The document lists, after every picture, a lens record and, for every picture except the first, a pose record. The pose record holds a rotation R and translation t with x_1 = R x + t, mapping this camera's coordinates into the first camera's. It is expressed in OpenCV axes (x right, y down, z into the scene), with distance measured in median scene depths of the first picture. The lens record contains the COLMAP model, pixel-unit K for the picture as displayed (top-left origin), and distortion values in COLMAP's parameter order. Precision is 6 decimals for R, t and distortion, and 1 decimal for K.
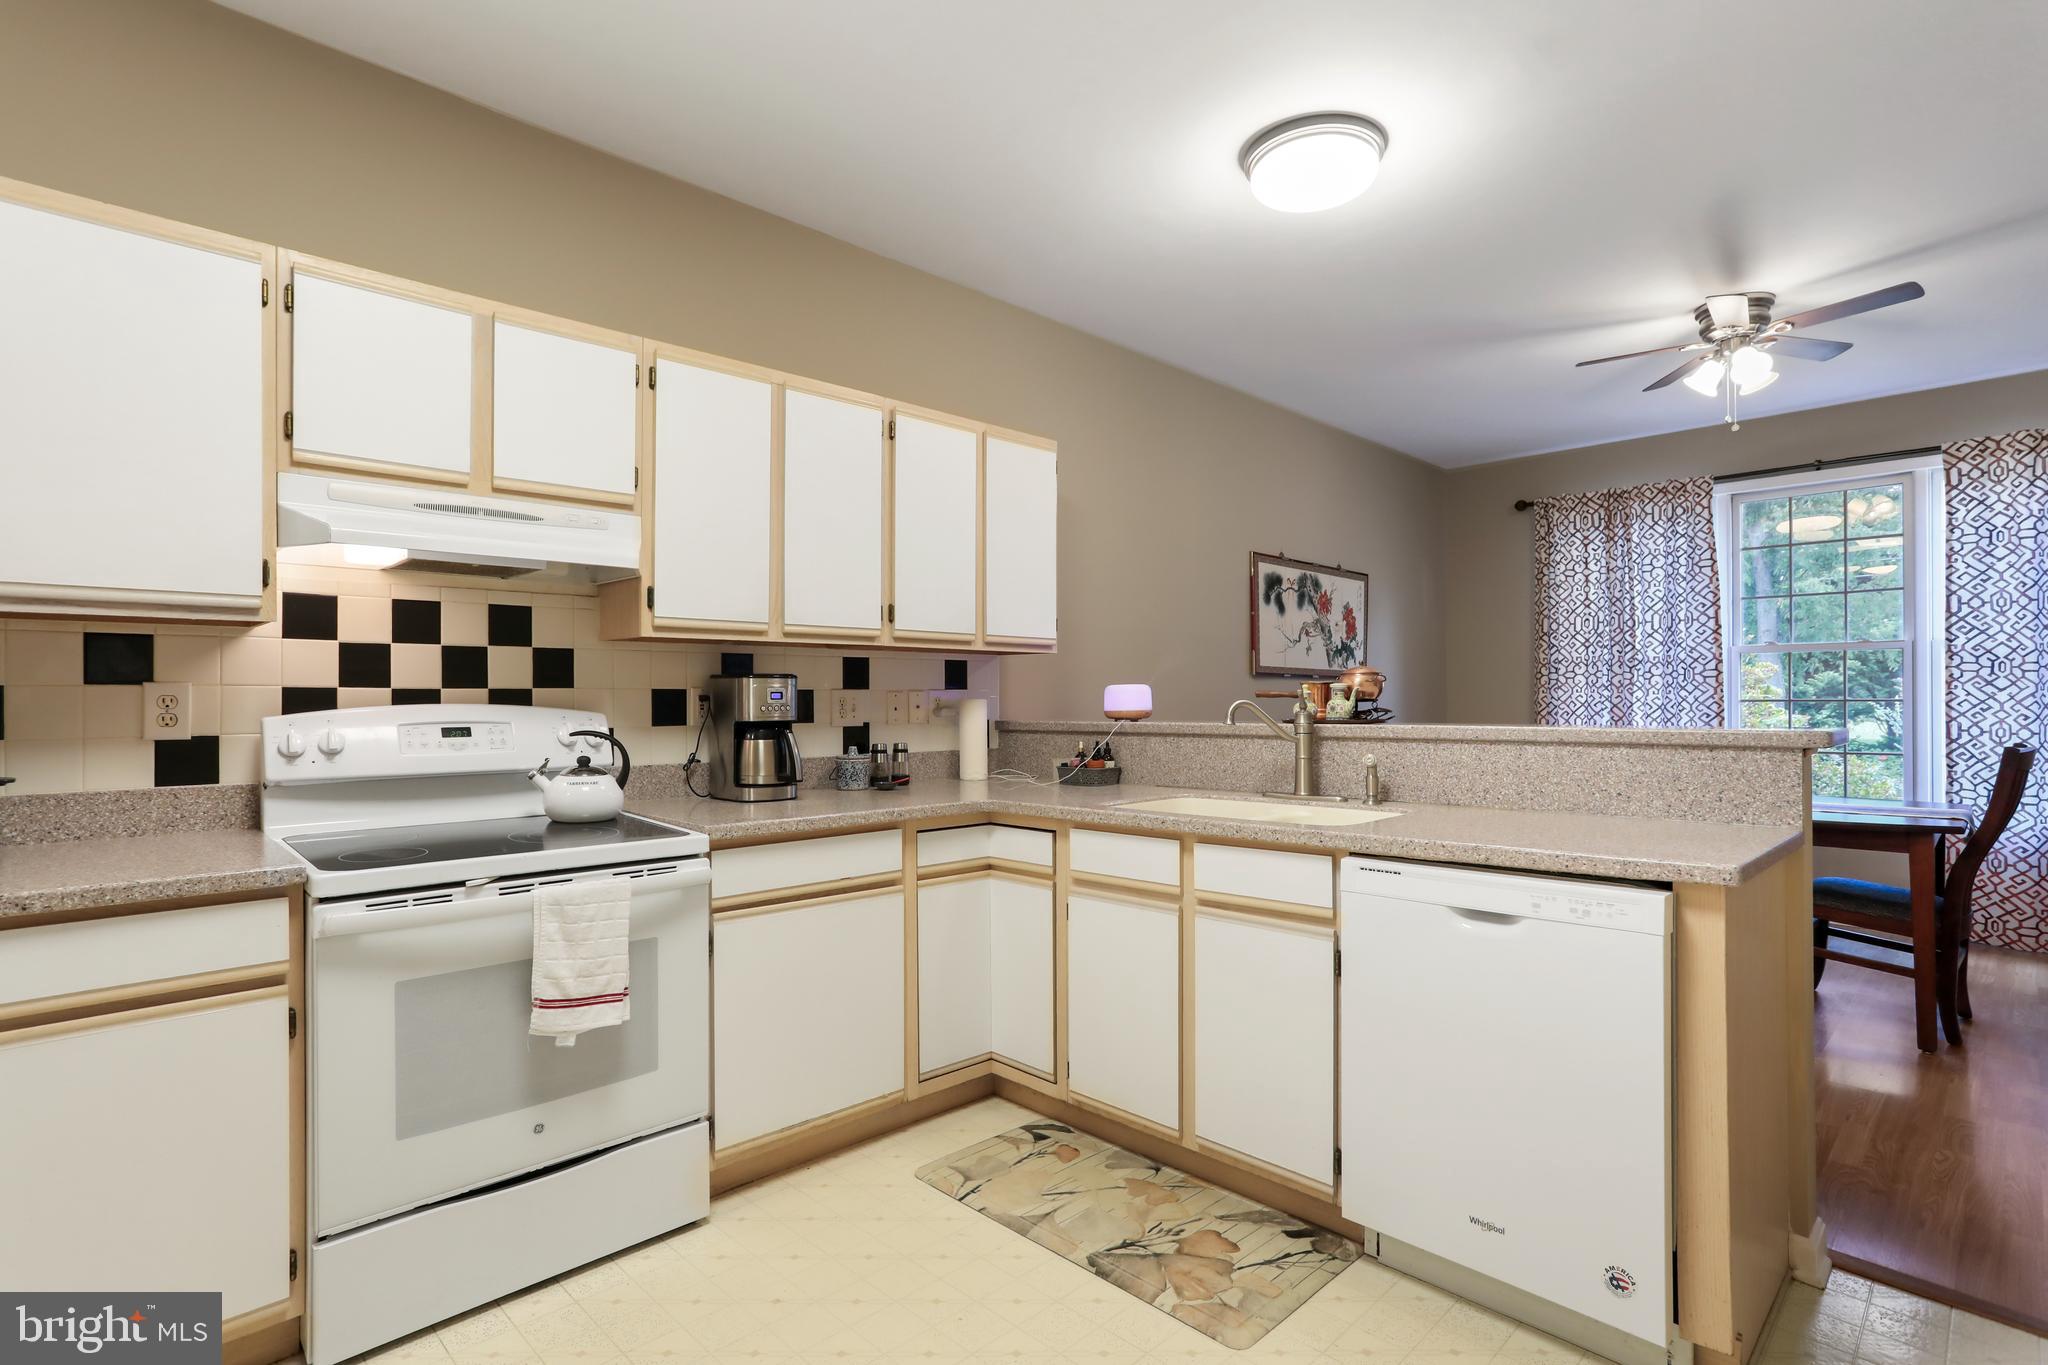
lens RADIAL K [[995.9, 0, 1023.4], [0, 995.9, 690.2], [0, 0, 1]] dist [-0.037675, 0.023207]
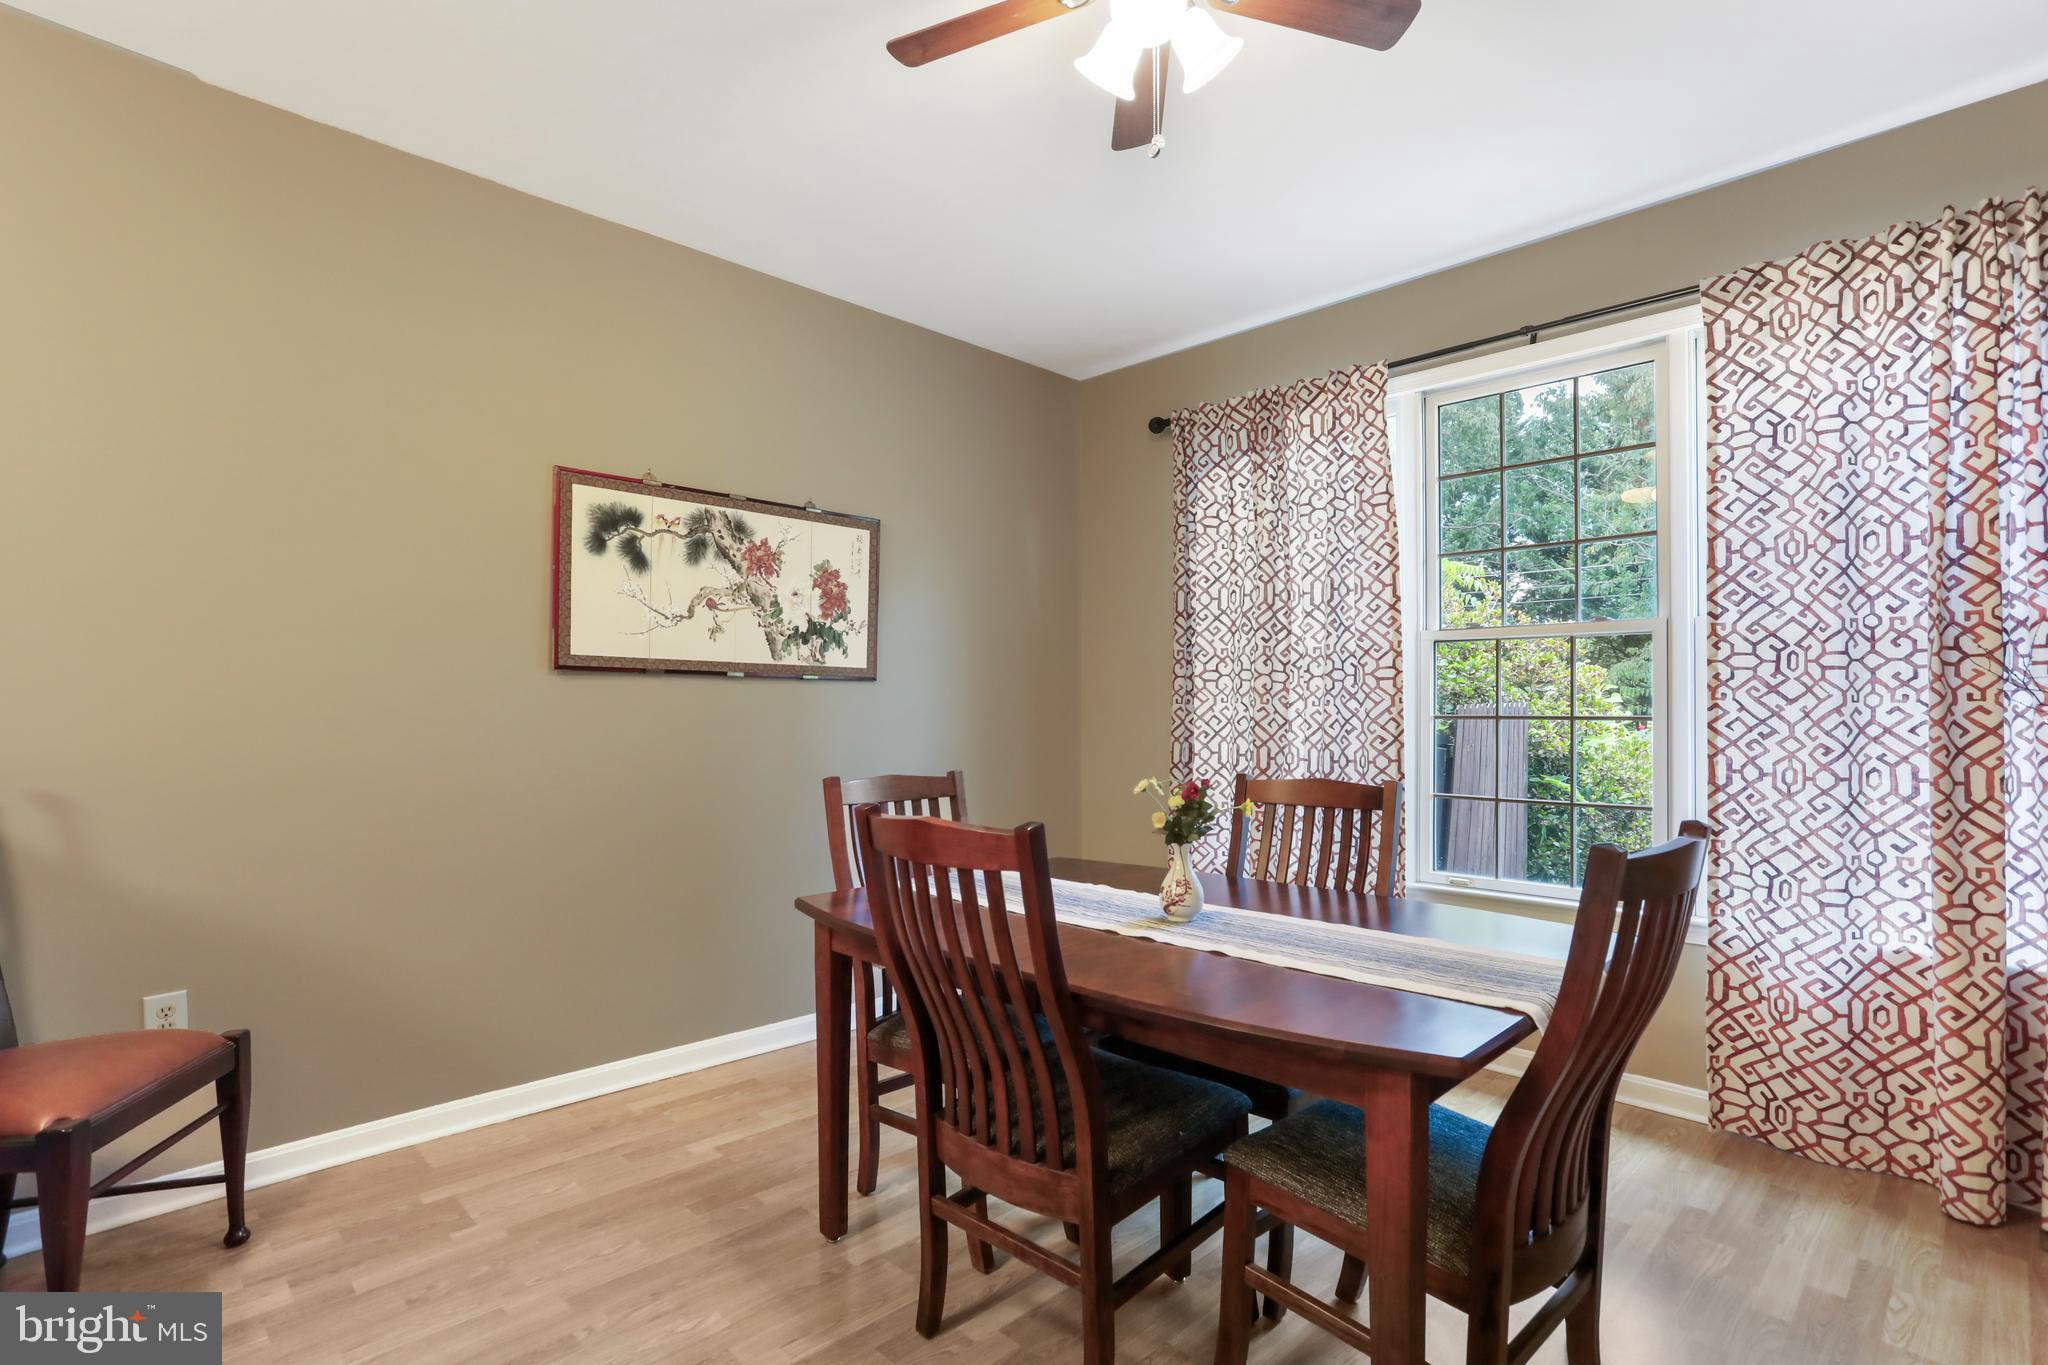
lens RADIAL K [[995.9, 0, 1016.1], [0, 995.9, 690.3], [0, 0, 1]] dist [-0.037675, 0.023207]
pose [[0.999853, 0.006727, -0.015750, 0.447710], [-0.006858, 0.999942, -0.008289, 0.000873], [0.015694, 0.008396, 0.999842, 0.340917]]
